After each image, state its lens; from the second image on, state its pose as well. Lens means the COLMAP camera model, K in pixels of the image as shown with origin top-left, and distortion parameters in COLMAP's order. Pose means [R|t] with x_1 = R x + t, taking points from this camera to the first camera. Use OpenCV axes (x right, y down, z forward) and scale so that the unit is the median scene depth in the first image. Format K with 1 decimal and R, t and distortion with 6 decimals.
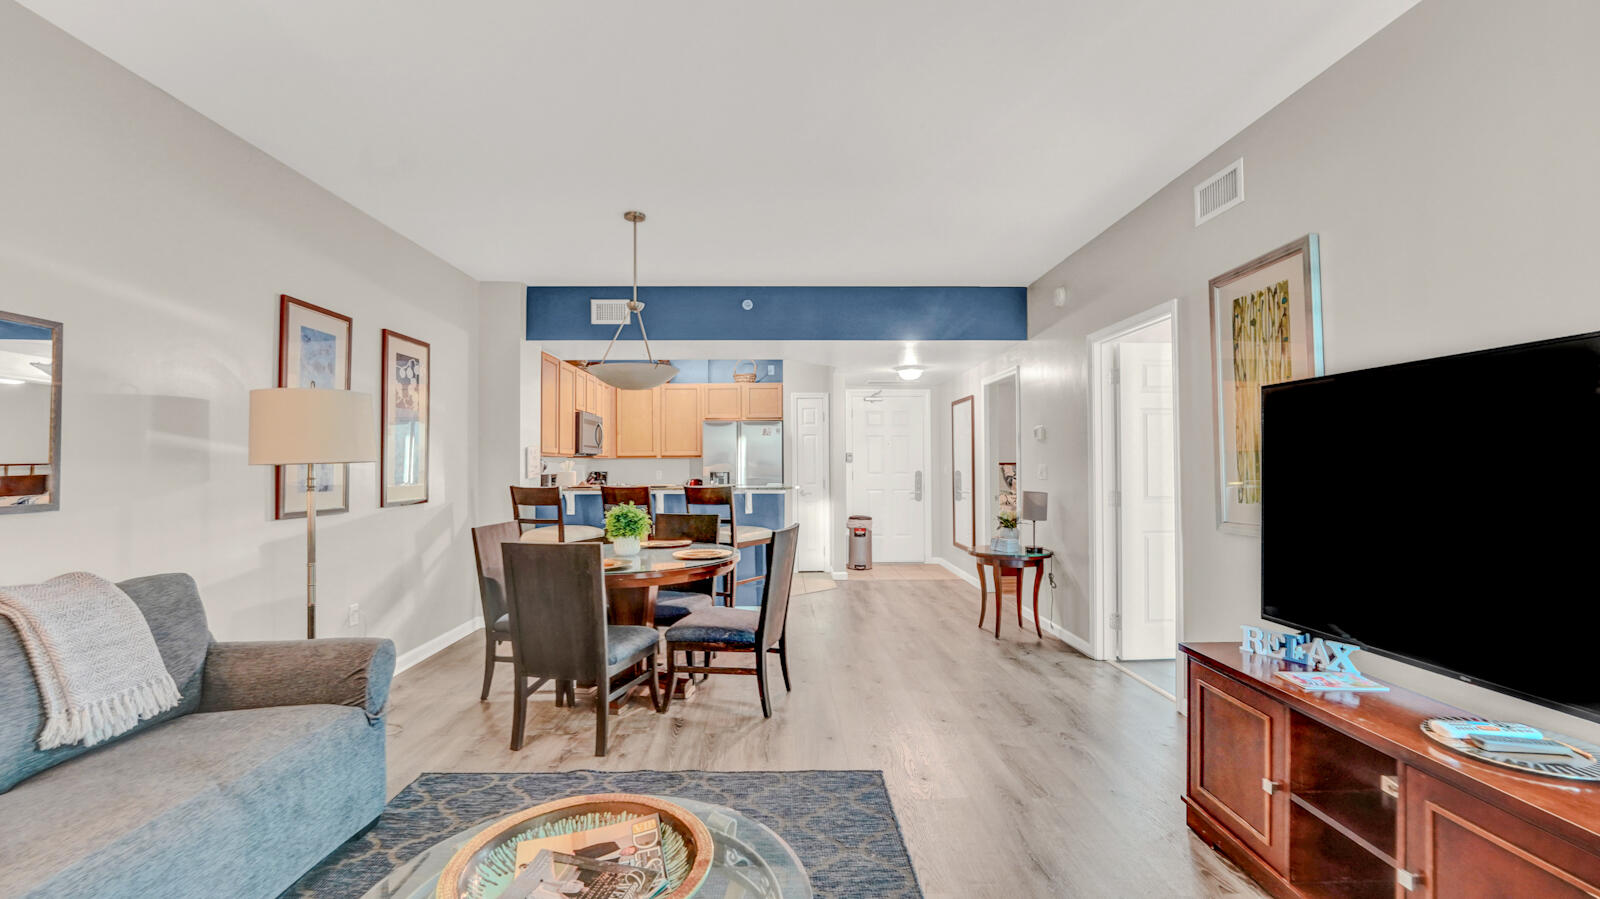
lens RADIAL K [[664.0, 0, 795.7], [0, 664.0, 453.1], [0, 0, 1]] dist [-0.023883, 0.000003]
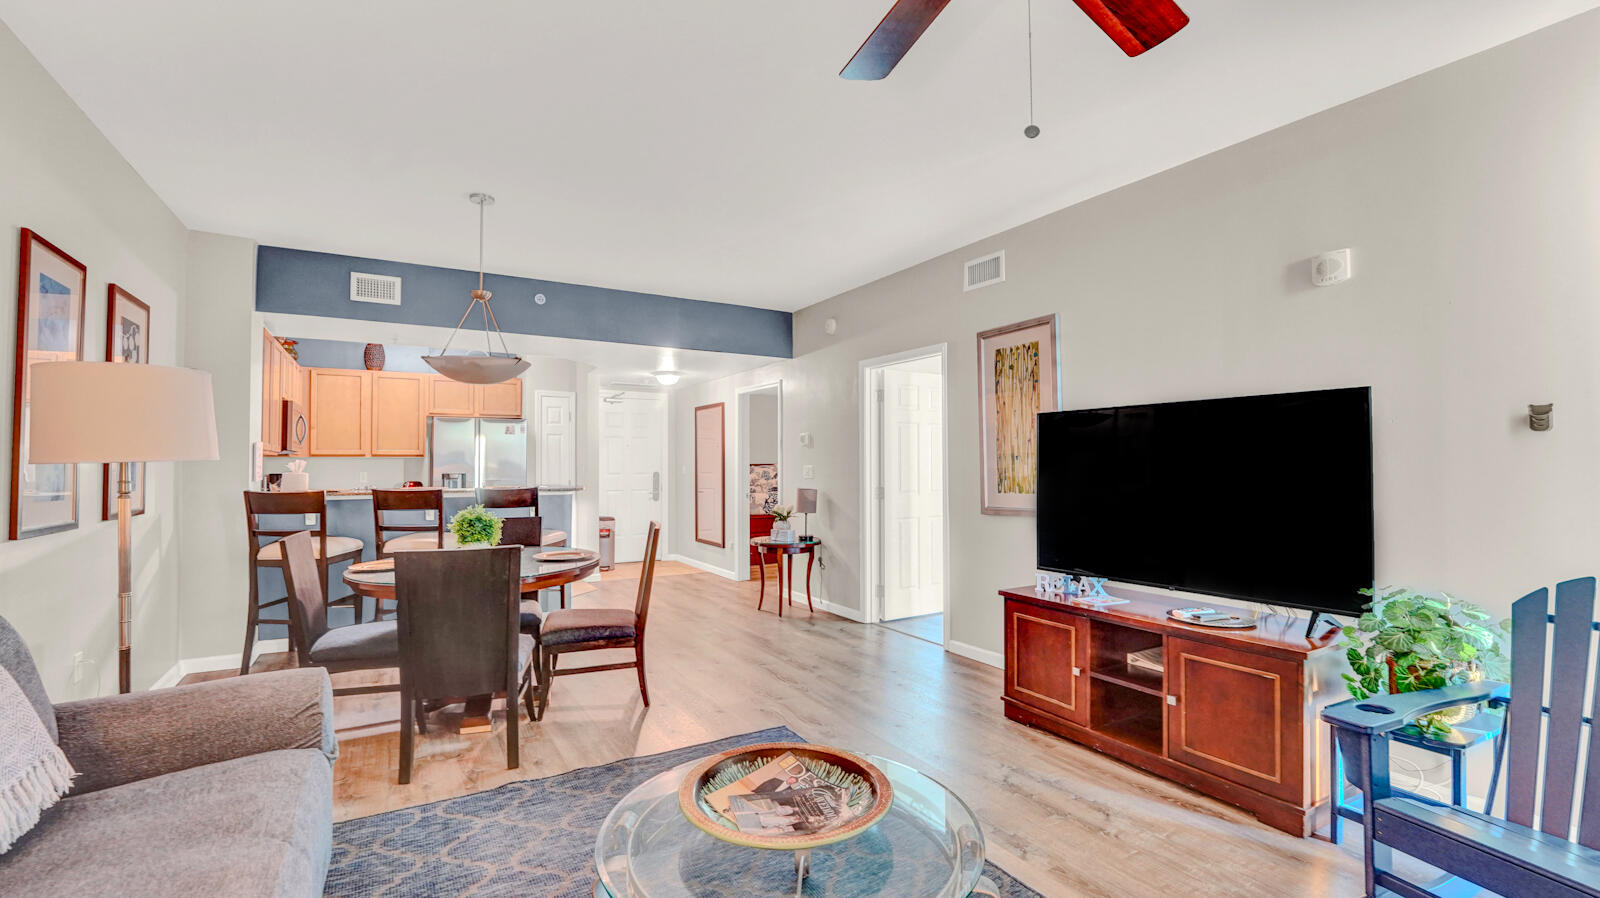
lens RADIAL K [[664.0, 0, 795.7], [0, 664.0, 452.6], [0, 0, 1]] dist [-0.023883, 0.000003]
pose [[0.873472, 0.011579, 0.486737, -0.333808], [-0.010143, 0.999933, -0.005584, 0.000828], [-0.486769, -0.000059, 0.873531, -0.029732]]
